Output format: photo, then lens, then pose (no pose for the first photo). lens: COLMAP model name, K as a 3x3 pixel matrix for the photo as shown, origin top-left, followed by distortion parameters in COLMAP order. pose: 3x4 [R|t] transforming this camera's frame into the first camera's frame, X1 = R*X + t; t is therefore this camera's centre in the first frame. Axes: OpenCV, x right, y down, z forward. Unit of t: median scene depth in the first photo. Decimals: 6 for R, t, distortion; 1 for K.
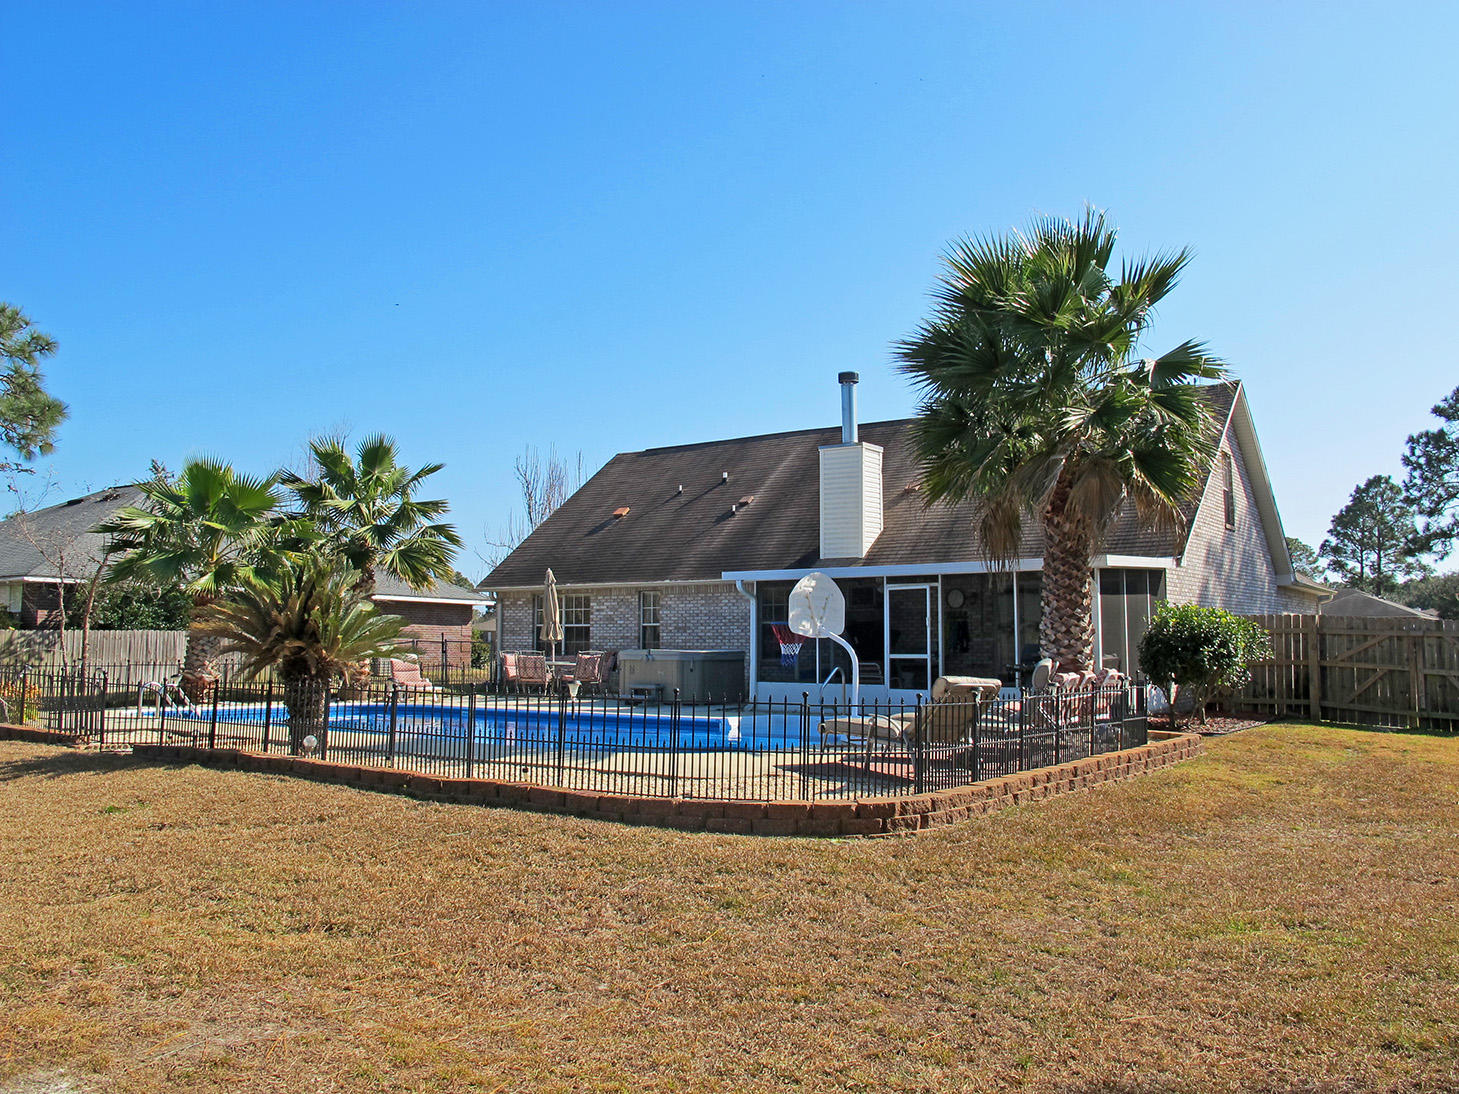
lens RADIAL K [[1213.1, 0, 732.0], [0, 1213.1, 549.4], [0, 0, 1]] dist [-0.116186, -0.009030]
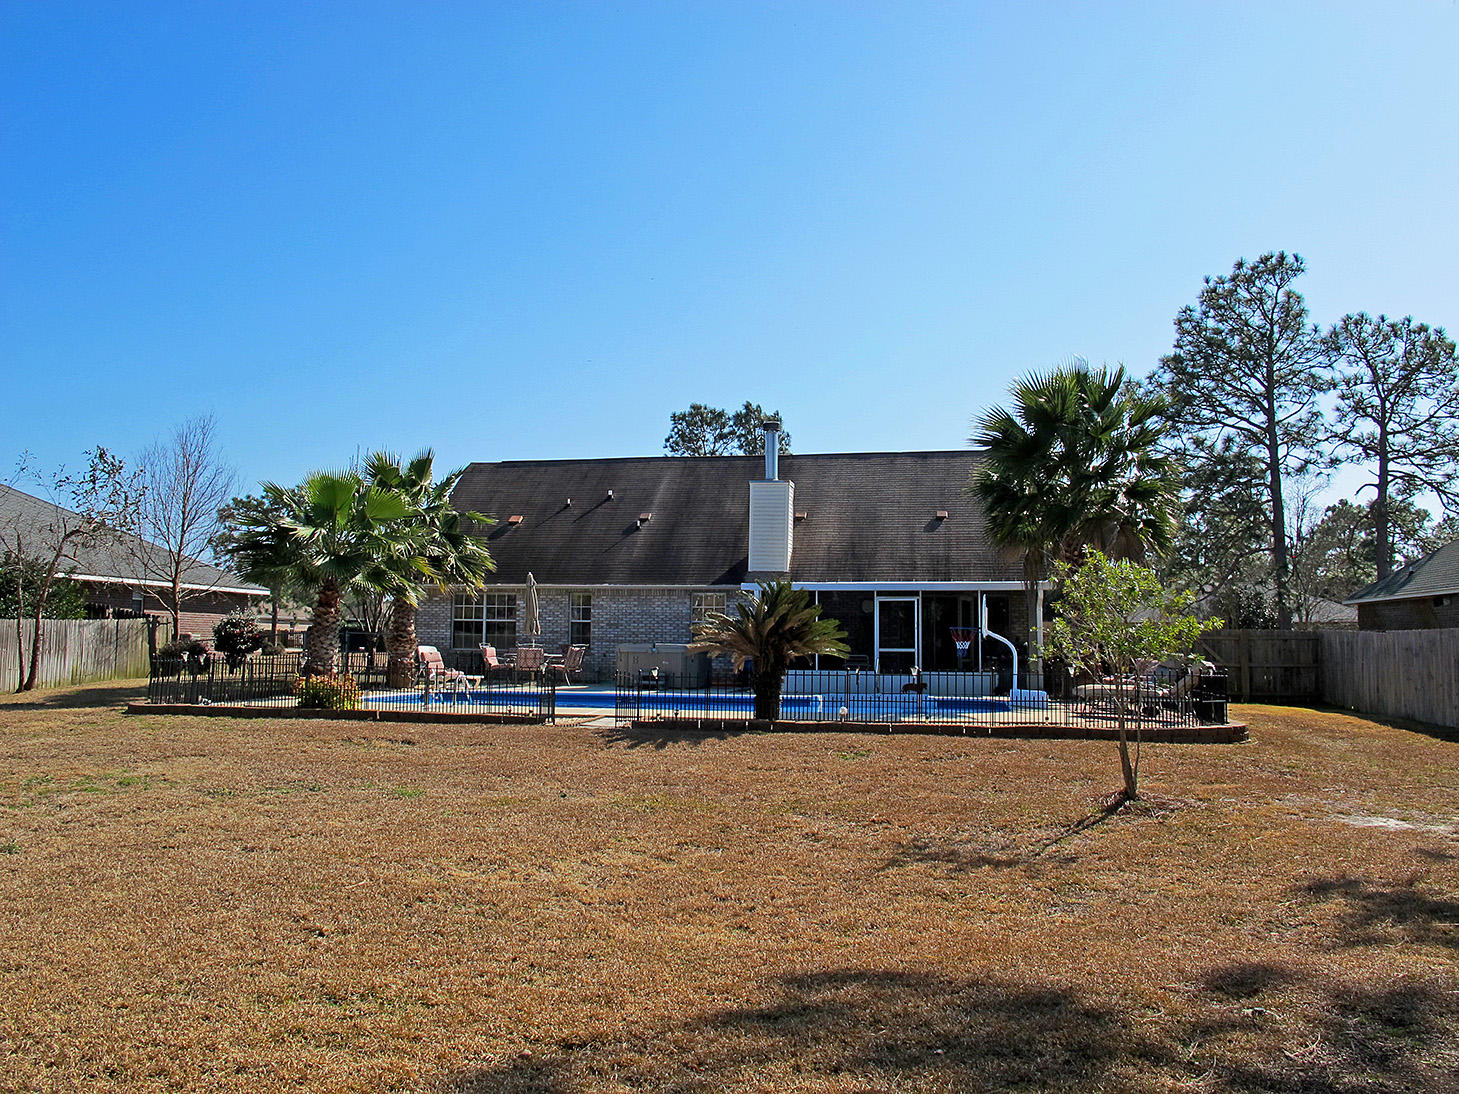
lens RADIAL K [[1213.1, 0, 718.5], [0, 1213.1, 547.7], [0, 0, 1]] dist [-0.116186, -0.009030]
pose [[0.910611, 0.038642, 0.411454, -0.510238], [-0.040917, 0.999157, -0.003279, -0.011827], [-0.411234, -0.013850, 0.911425, -0.130459]]
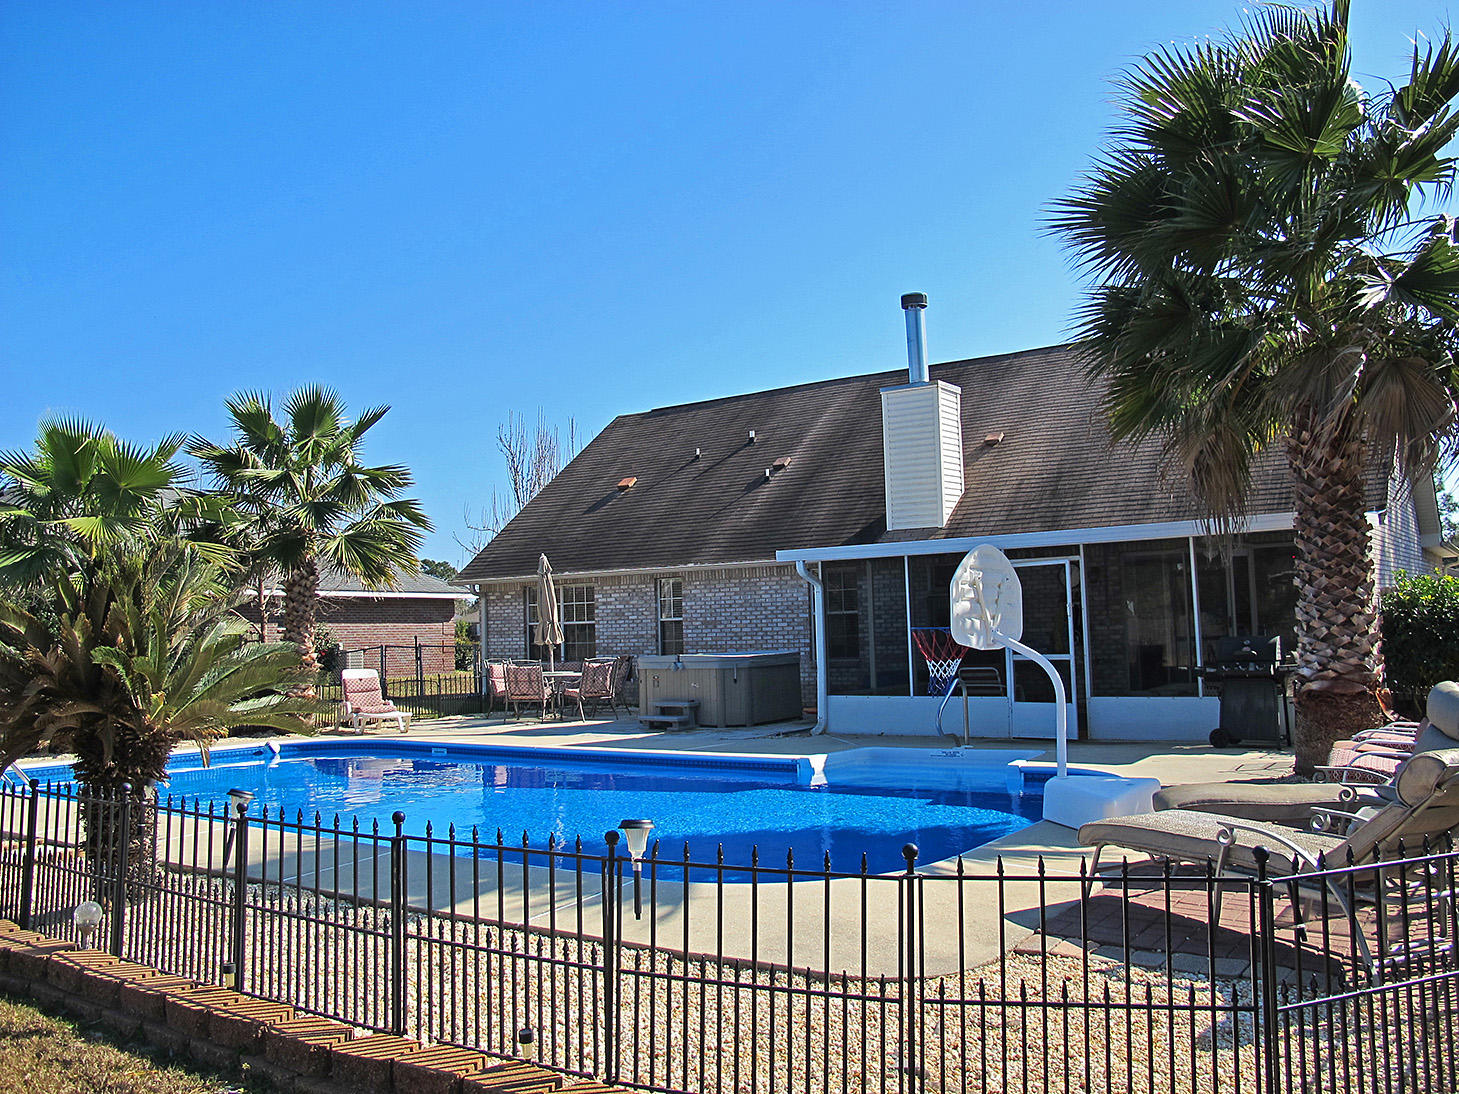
lens RADIAL K [[1213.1, 0, 735.2], [0, 1213.1, 538.0], [0, 0, 1]] dist [-0.116186, -0.009030]
pose [[0.999432, -0.031414, 0.012226, -0.039059], [0.031336, 0.999487, 0.006551, 0.004767], [-0.012426, -0.006164, 0.999904, 0.232829]]
